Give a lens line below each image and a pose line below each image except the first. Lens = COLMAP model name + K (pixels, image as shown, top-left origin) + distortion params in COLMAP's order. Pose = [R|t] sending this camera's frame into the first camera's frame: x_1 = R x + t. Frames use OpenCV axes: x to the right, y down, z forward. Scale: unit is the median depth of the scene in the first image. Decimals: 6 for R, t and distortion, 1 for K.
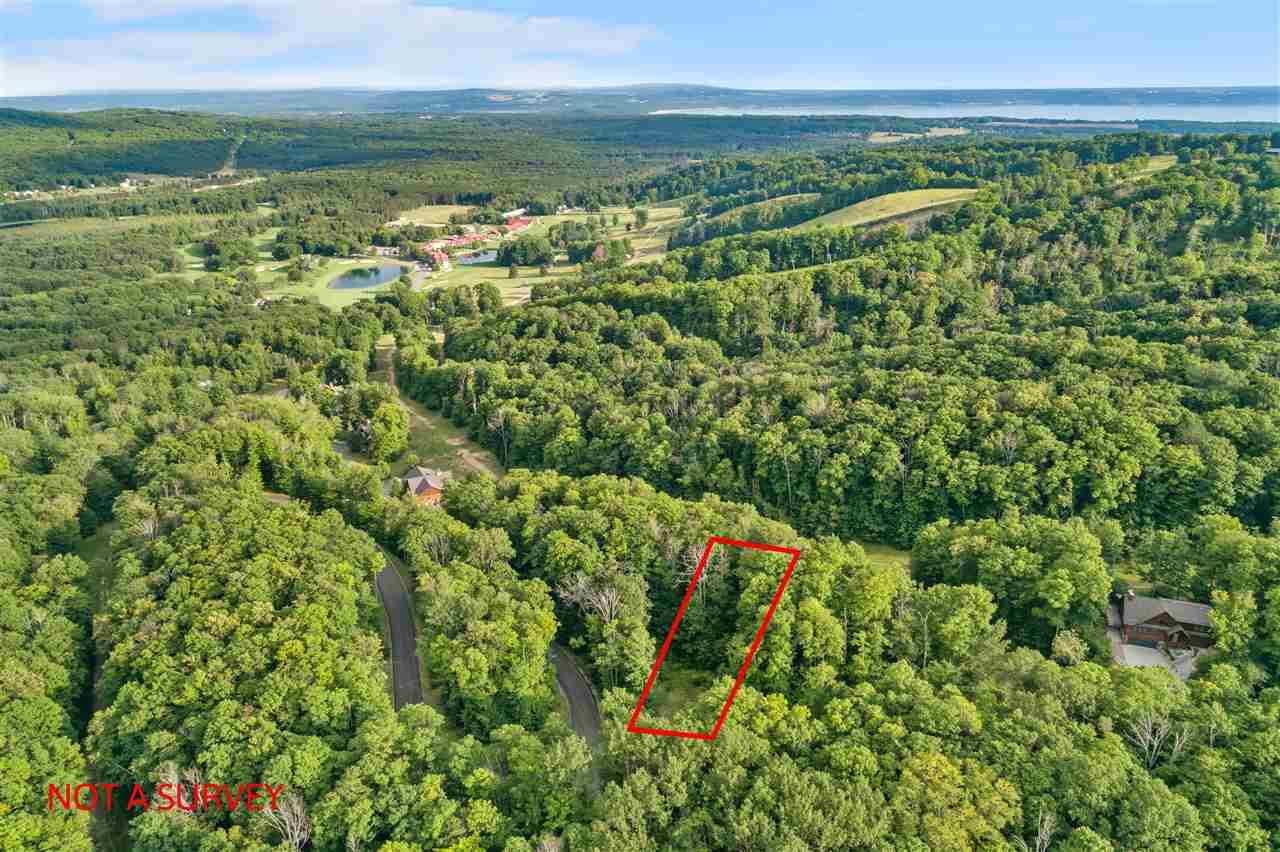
lens RADIAL K [[845.7, 0, 640.0], [0, 845.7, 426.0], [0, 0, 1]] dist [-0.006944, 0.006642]
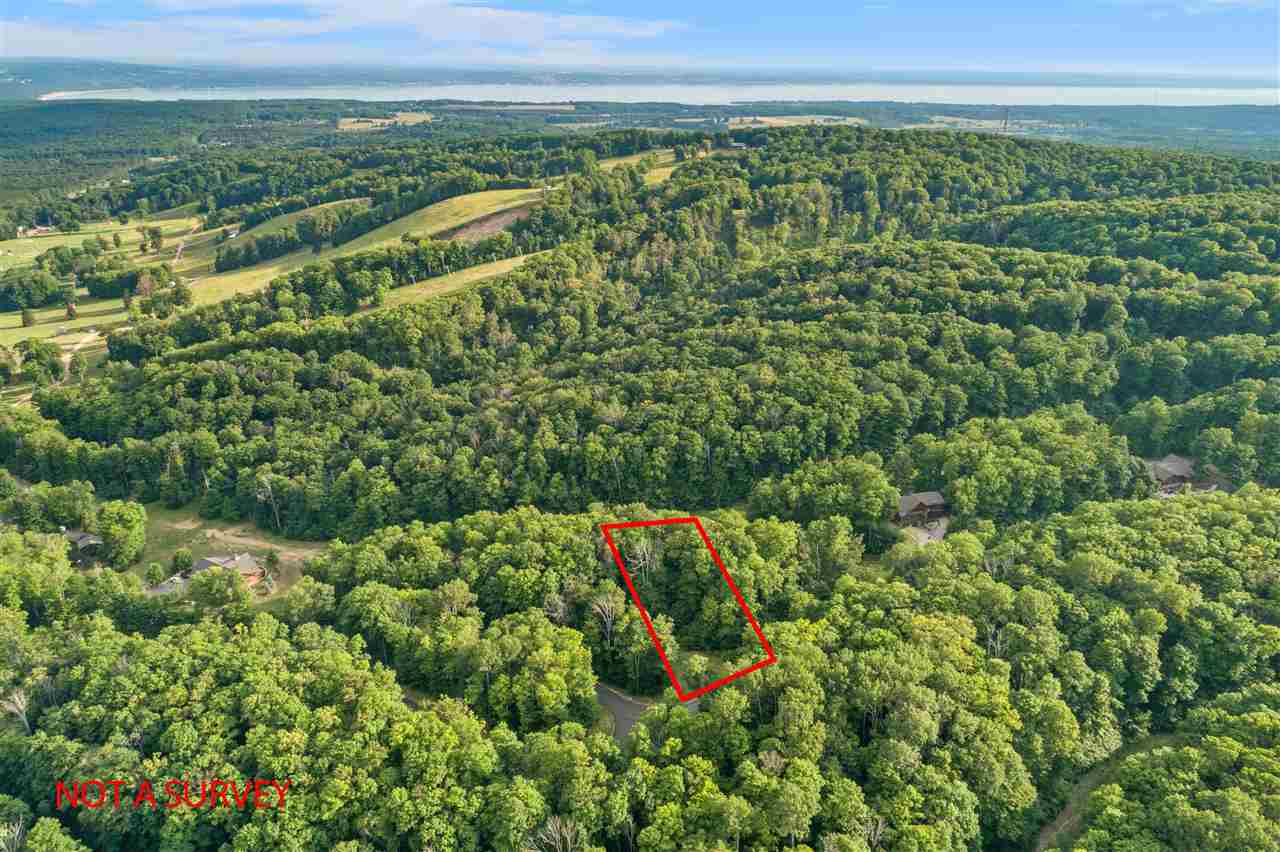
lens RADIAL K [[845.7, 0, 640.0], [0, 845.7, 426.0], [0, 0, 1]] dist [-0.006944, 0.006642]
pose [[0.842088, -0.200415, 0.500721, -0.212070], [0.193864, 0.978823, 0.065746, -0.044918], [-0.503293, 0.041708, 0.863109, -0.035971]]
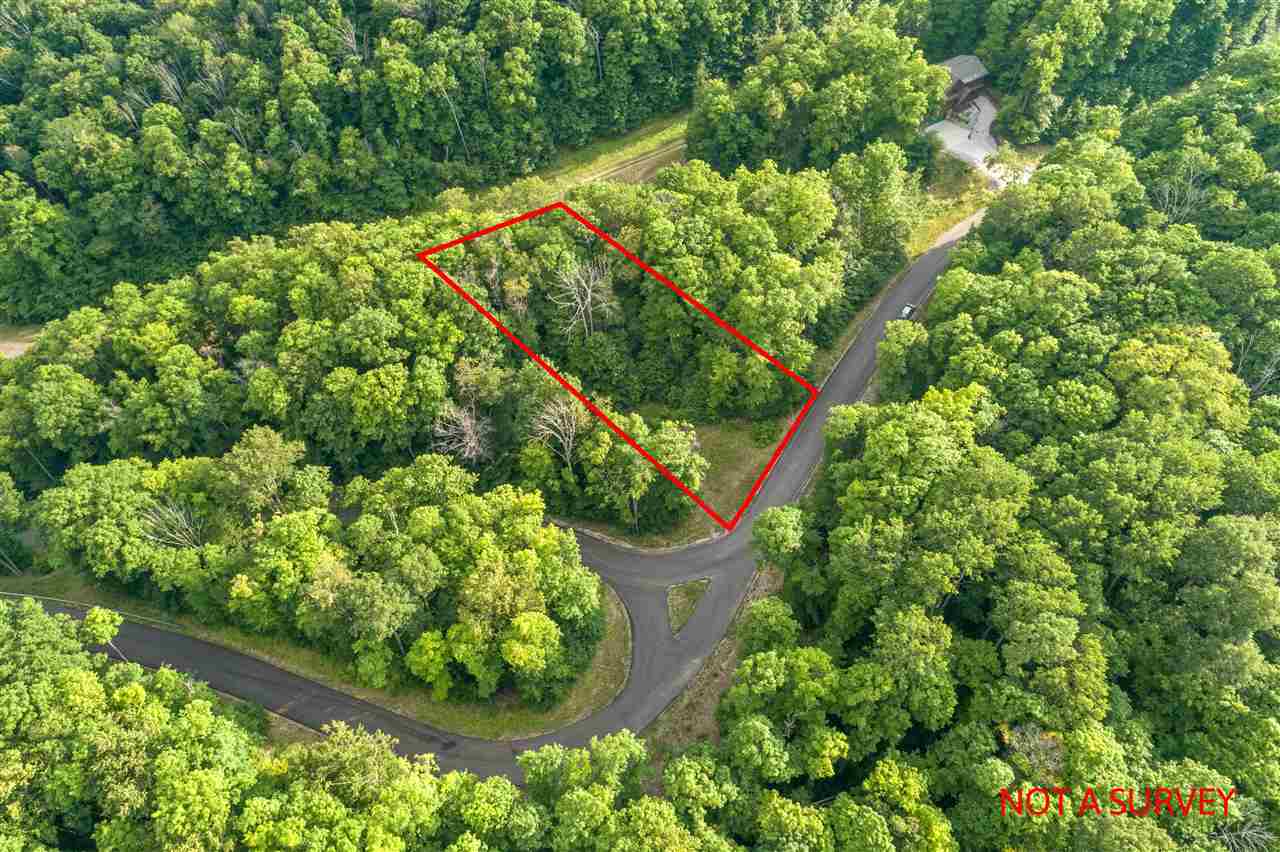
lens RADIAL K [[845.7, 0, 640.0], [0, 845.7, 426.0], [0, 0, 1]] dist [-0.006944, 0.006642]
pose [[0.634371, -0.615050, 0.468281, -0.117990], [0.295417, 0.752680, 0.588389, -0.060962], [-0.714354, -0.234919, 0.659175, 0.196112]]
